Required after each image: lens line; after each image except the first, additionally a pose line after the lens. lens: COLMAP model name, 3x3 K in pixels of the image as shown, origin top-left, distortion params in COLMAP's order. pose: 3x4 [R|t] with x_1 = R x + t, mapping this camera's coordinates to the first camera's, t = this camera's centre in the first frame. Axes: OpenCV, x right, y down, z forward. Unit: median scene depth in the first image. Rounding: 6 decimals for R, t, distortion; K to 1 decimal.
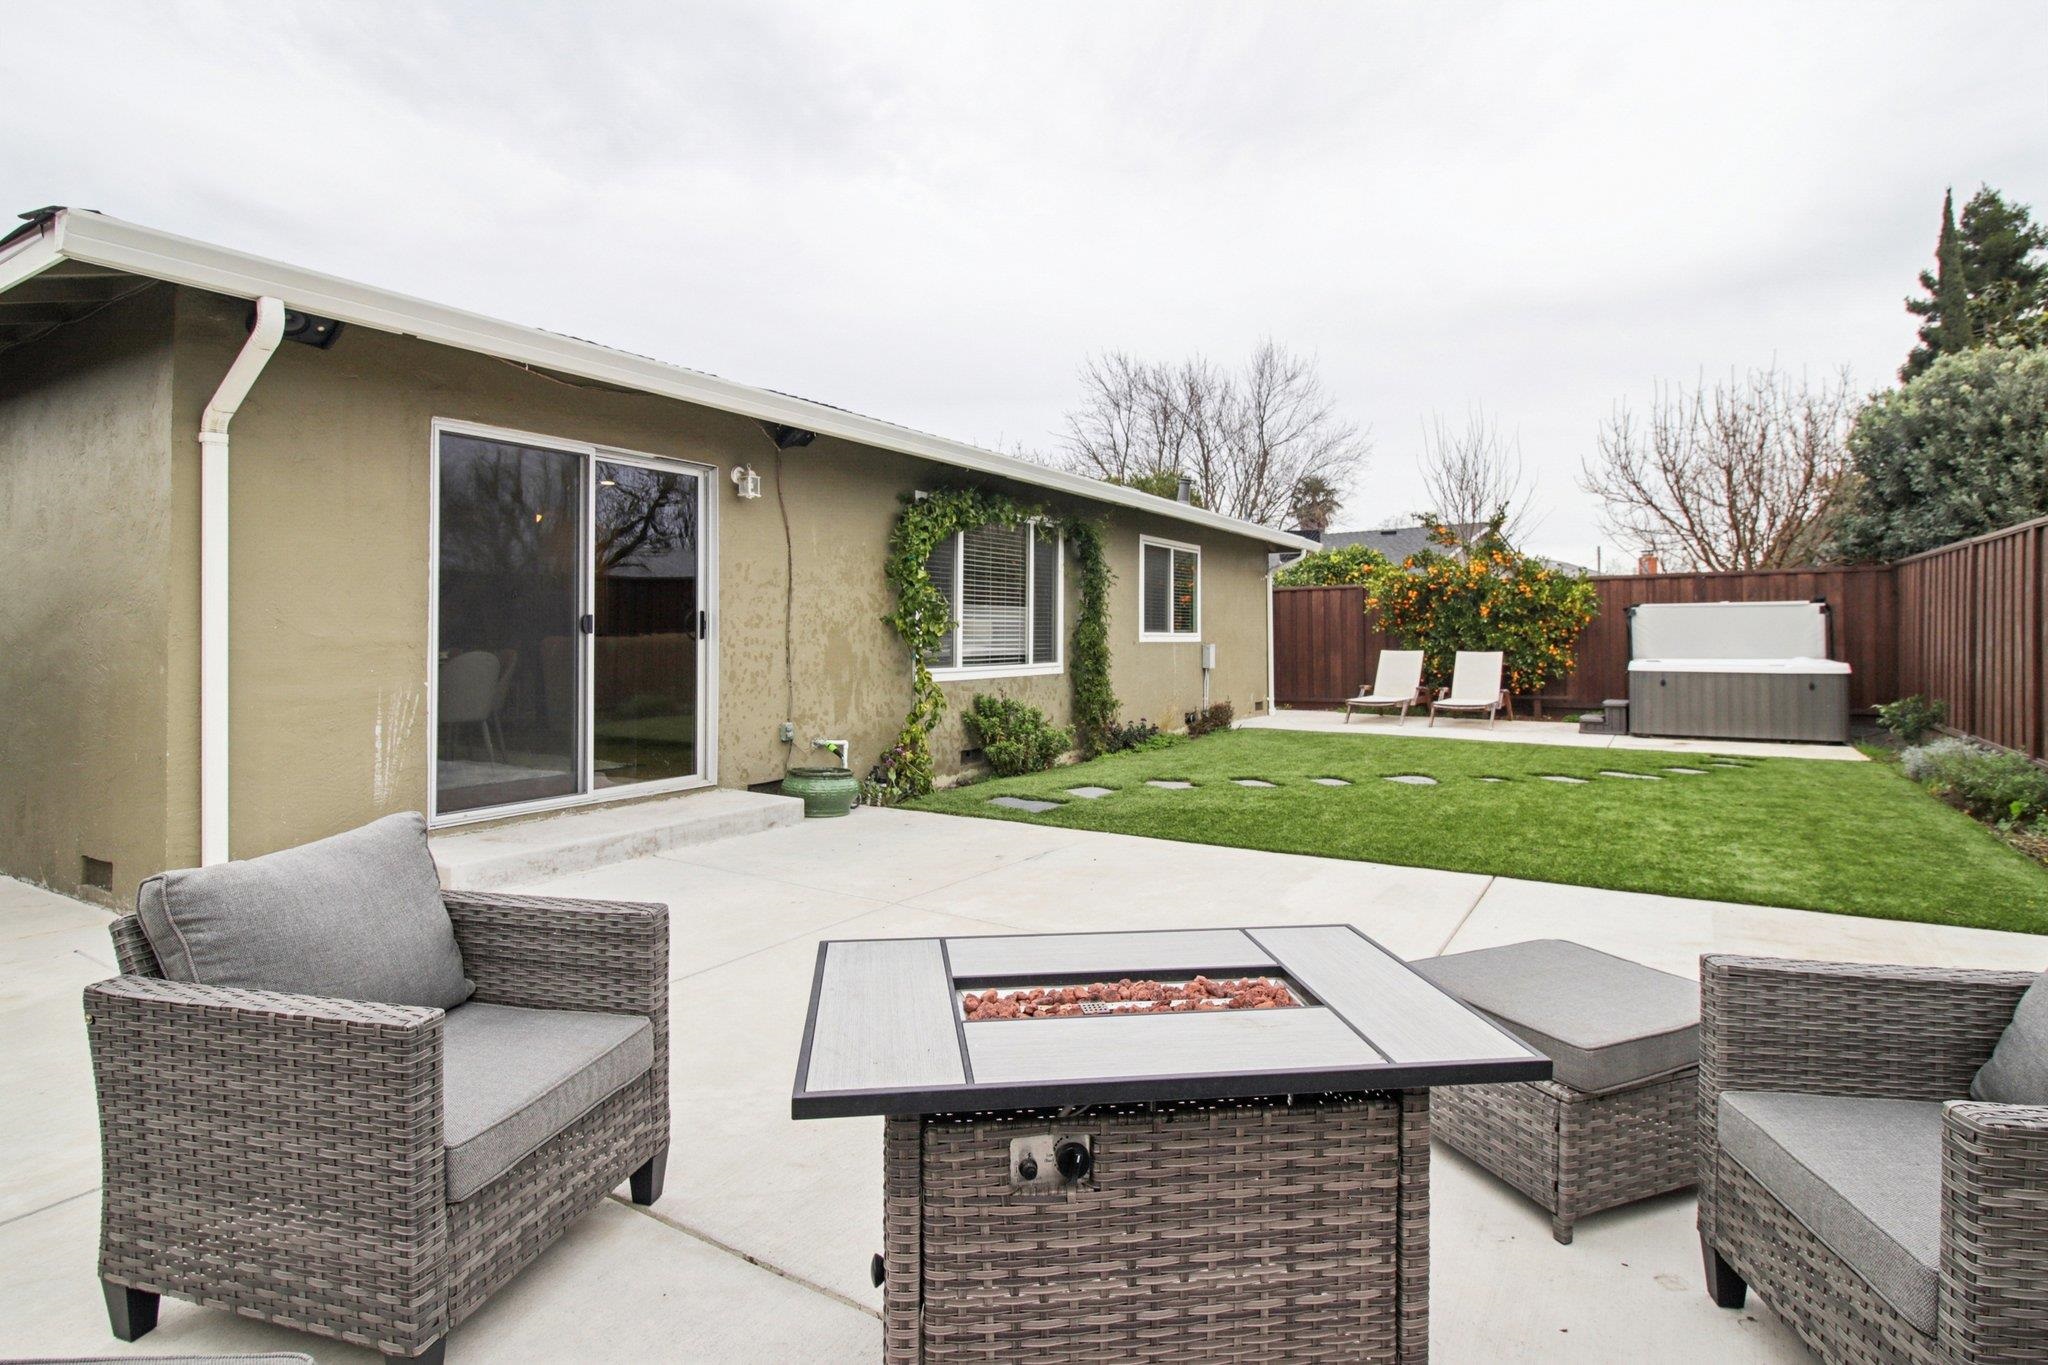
lens RADIAL K [[1036.6, 0, 1024.0], [0, 1036.6, 645.8], [0, 0, 1]] dist [0.009848, -0.016744]
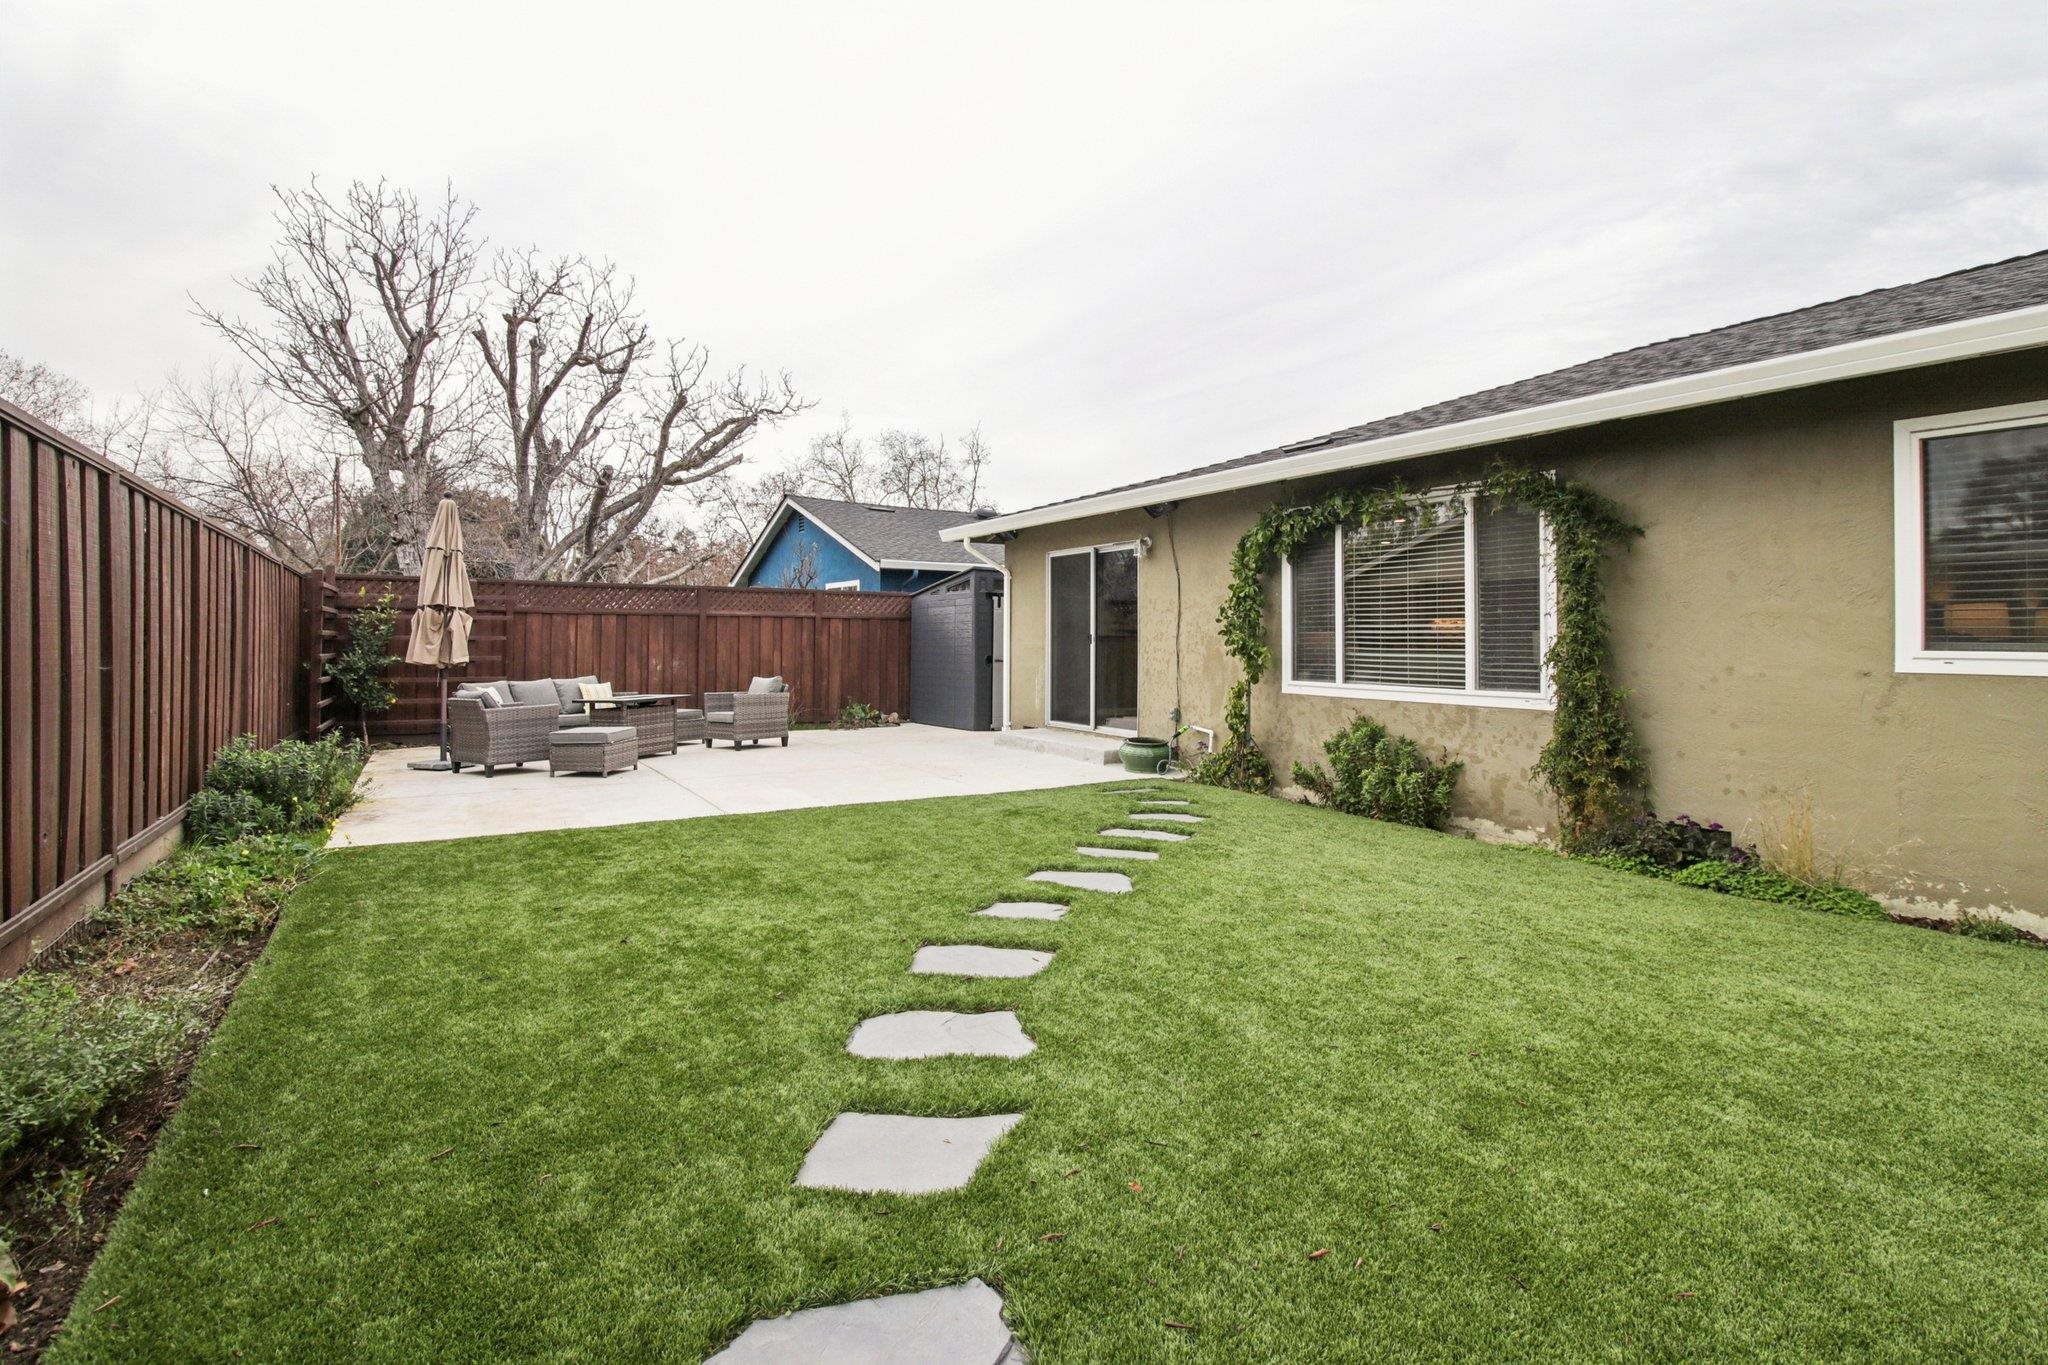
lens RADIAL K [[1036.6, 0, 1024.0], [0, 1036.6, 645.8], [0, 0, 1]] dist [0.009848, -0.016744]
pose [[-0.476953, -0.021062, -0.878676, 0.634285], [-0.038756, 0.999244, -0.002915, 0.000844], [0.878074, 0.032664, -0.477409, 0.852573]]
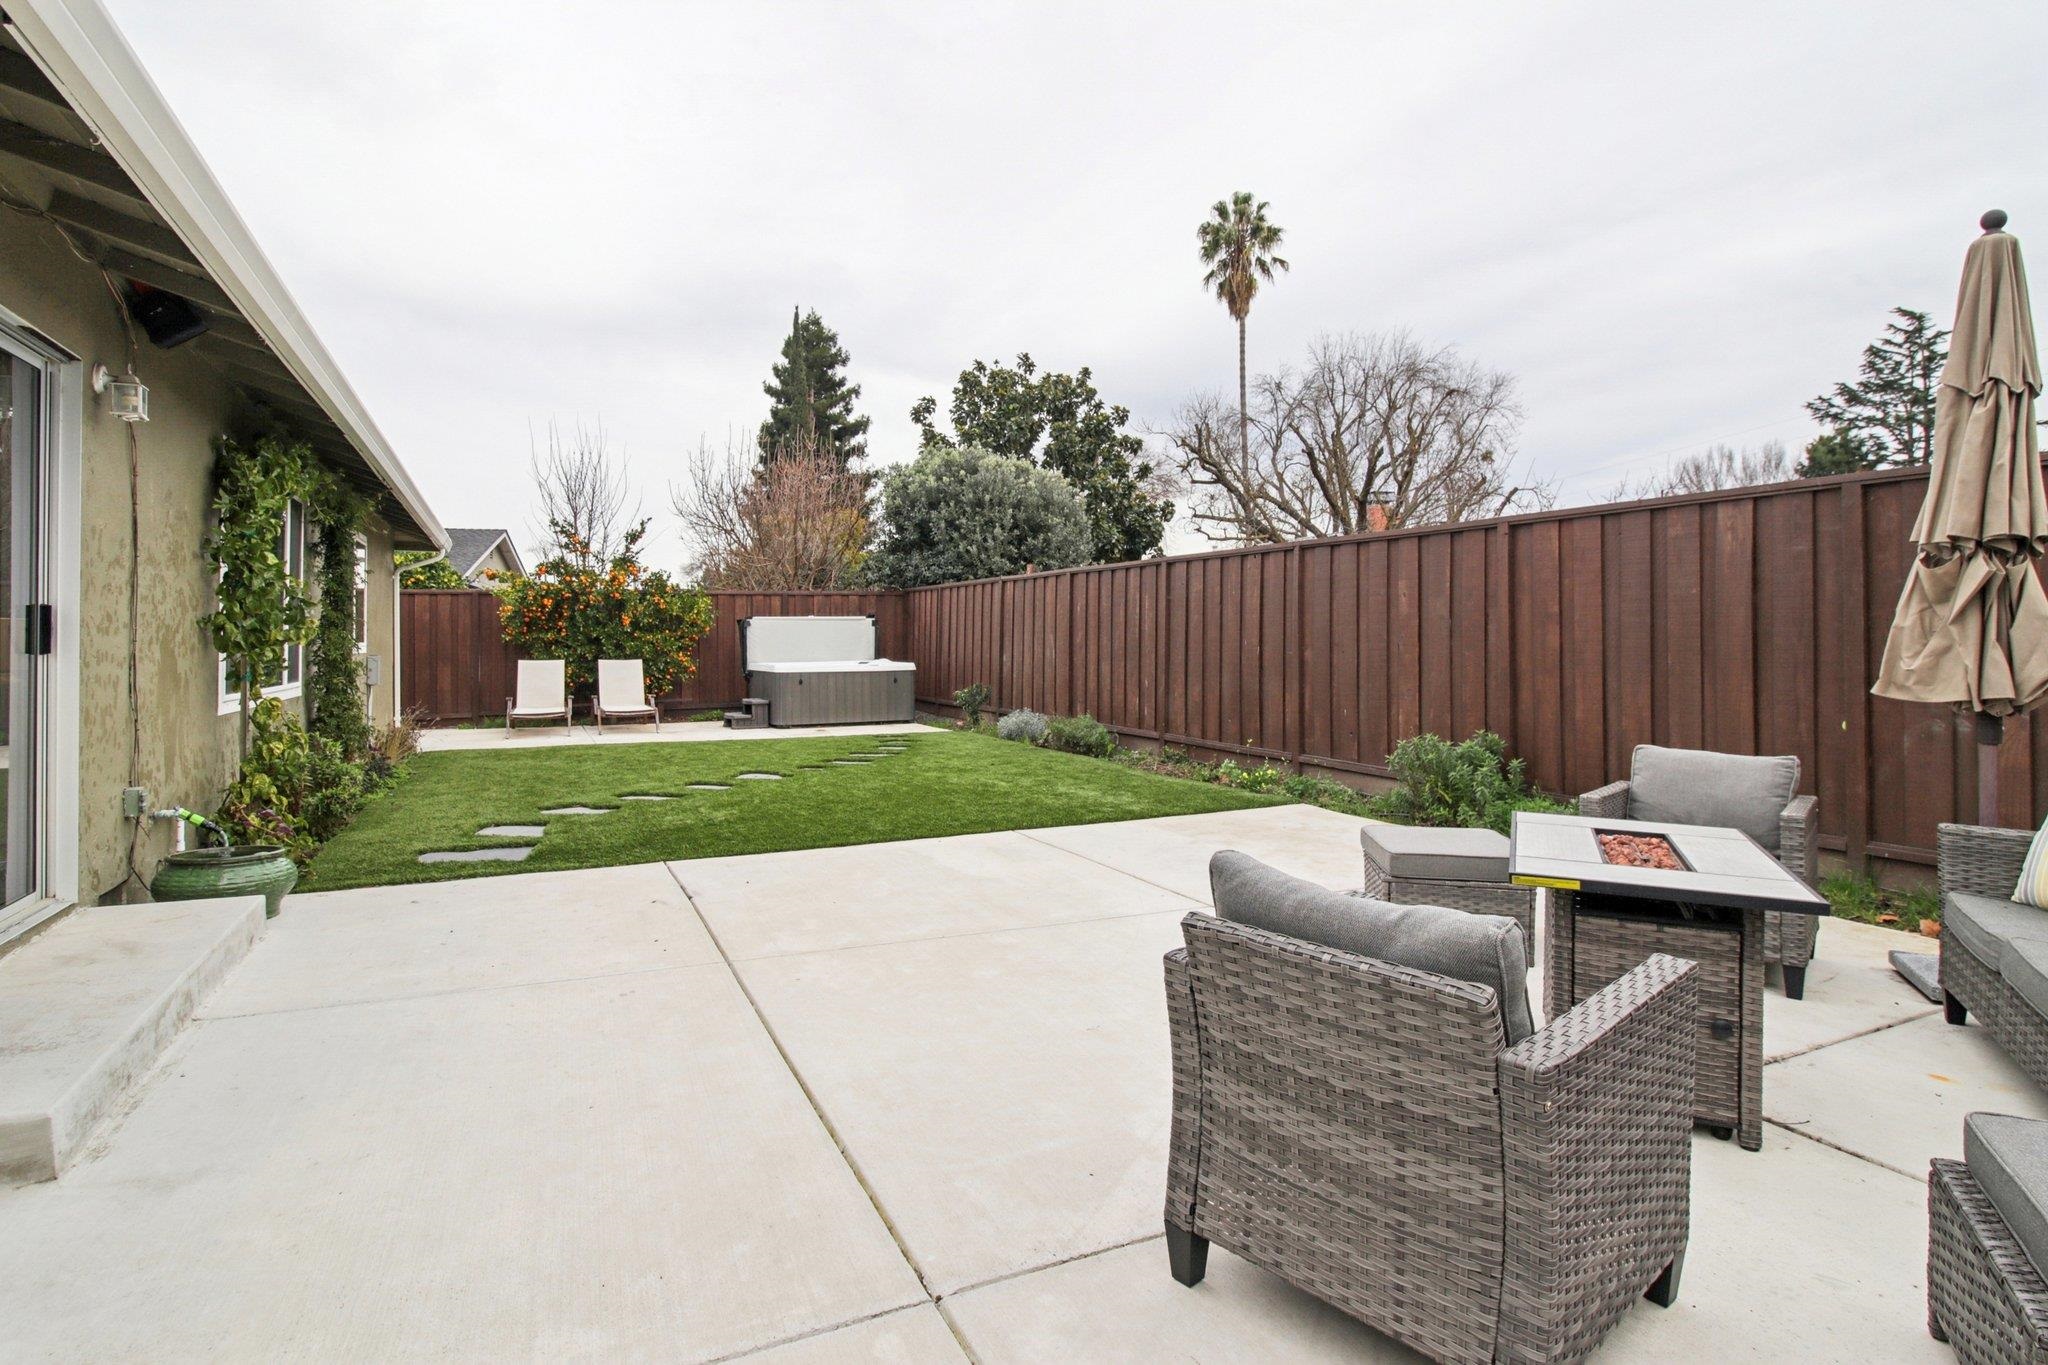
lens RADIAL K [[1036.6, 0, 1024.0], [0, 1036.6, 645.8], [0, 0, 1]] dist [0.009848, -0.016744]
pose [[0.542996, -0.007165, 0.839705, -0.257611], [0.015166, 0.999884, -0.001275, -0.000975], [-0.839598, 0.013428, 0.543042, 0.122435]]
